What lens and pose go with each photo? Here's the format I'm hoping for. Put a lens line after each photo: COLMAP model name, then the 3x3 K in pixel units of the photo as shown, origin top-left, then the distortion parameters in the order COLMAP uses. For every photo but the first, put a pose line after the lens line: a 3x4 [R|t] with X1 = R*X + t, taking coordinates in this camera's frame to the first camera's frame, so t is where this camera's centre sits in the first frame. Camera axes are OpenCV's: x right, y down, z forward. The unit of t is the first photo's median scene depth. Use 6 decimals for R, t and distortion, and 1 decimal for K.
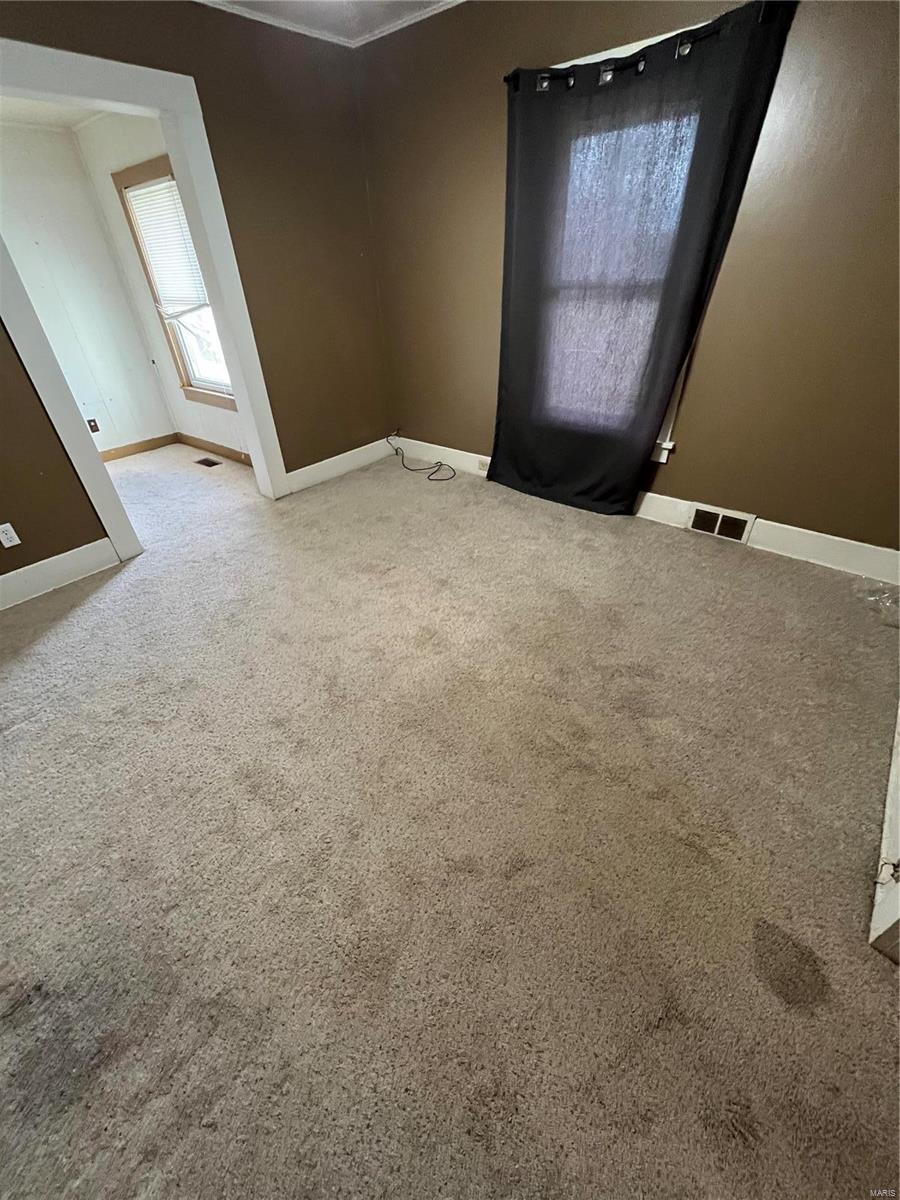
lens RADIAL K [[482.2, 0, 448.0], [0, 482.2, 600.2], [0, 0, 1]] dist [-0.001163, -0.000352]
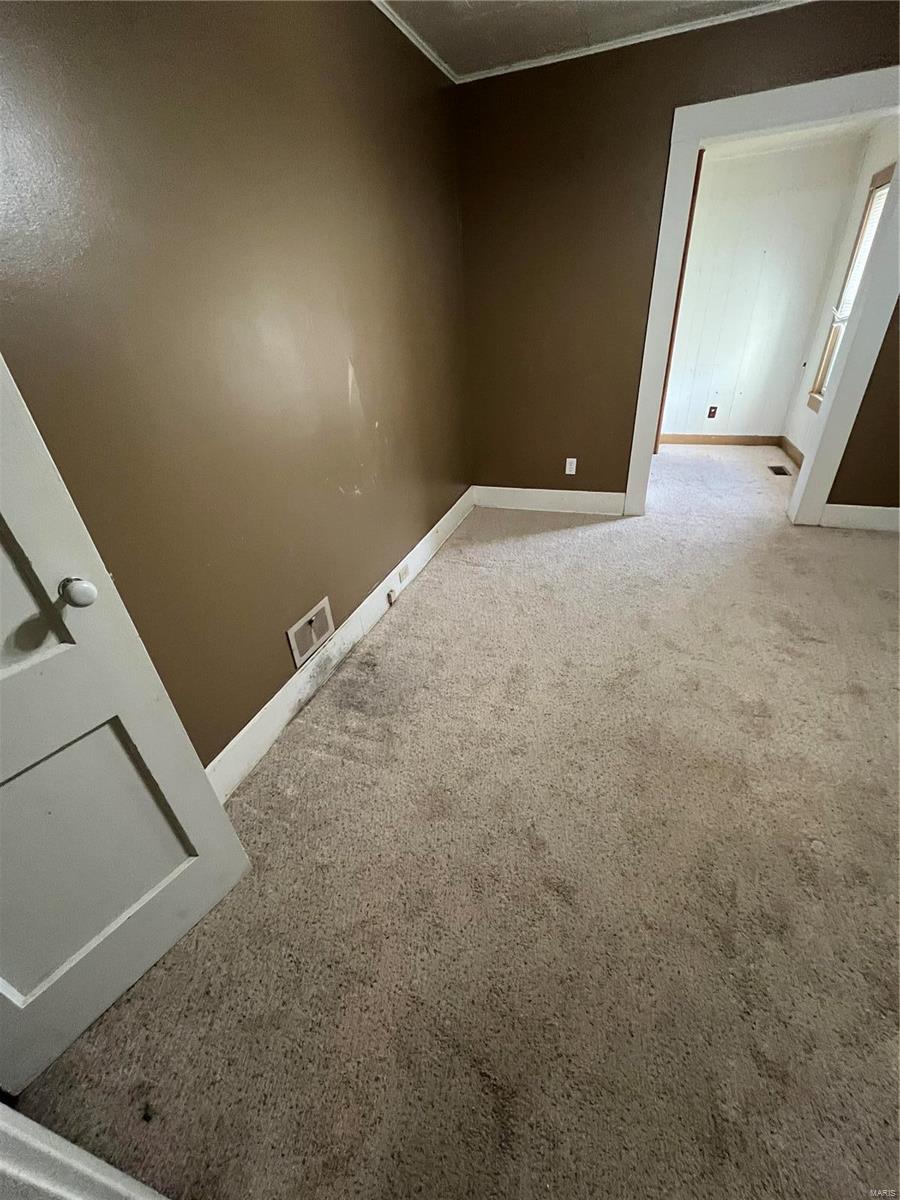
lens RADIAL K [[482.2, 0, 451.4], [0, 482.2, 597.3], [0, 0, 1]] dist [-0.001163, -0.000352]
pose [[0.343161, 0.498134, -0.796306, 0.317929], [-0.497405, 0.815529, 0.295806, -0.066735], [0.796762, 0.294578, 0.527631, 0.072132]]
